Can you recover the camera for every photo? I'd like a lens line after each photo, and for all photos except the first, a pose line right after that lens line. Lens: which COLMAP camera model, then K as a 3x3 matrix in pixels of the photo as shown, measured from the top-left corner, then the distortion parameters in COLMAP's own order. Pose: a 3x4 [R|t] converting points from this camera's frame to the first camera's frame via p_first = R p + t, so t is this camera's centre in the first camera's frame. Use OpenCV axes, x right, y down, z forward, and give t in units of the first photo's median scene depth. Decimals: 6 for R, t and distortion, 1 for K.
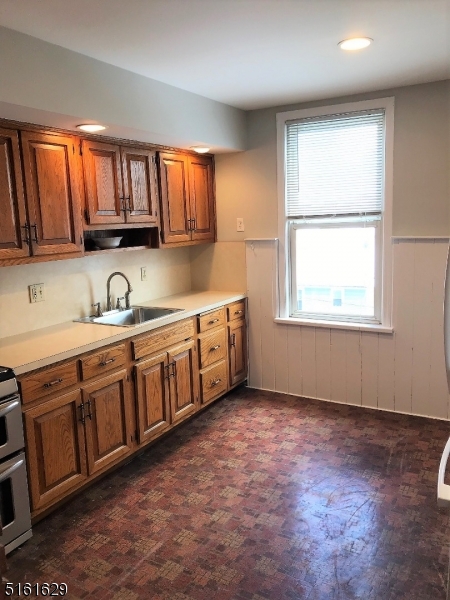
lens RADIAL K [[489.0, 0, 227.9], [0, 489.0, 300.8], [0, 0, 1]] dist [0.016481, -0.013122]
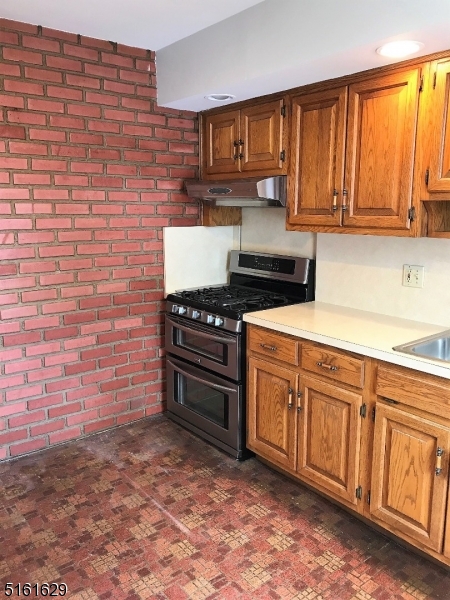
lens RADIAL K [[489.0, 0, 229.0], [0, 489.0, 298.3], [0, 0, 1]] dist [0.016481, -0.013122]
pose [[-0.362393, 0.209059, -0.908276, 0.549606], [-0.146457, 0.949639, 0.277015, -0.190385], [0.920447, 0.233411, -0.313524, 1.161090]]
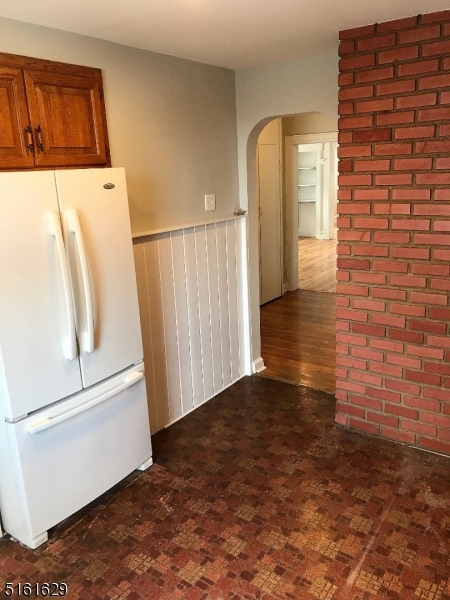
lens RADIAL K [[489.0, 0, 227.5], [0, 489.0, 296.5], [0, 0, 1]] dist [0.016481, -0.013122]
pose [[-0.992868, 0.054443, 0.106060, -0.038568], [0.093496, 0.907557, 0.409388, -0.313455], [-0.073967, 0.416385, -0.906175, 1.459676]]
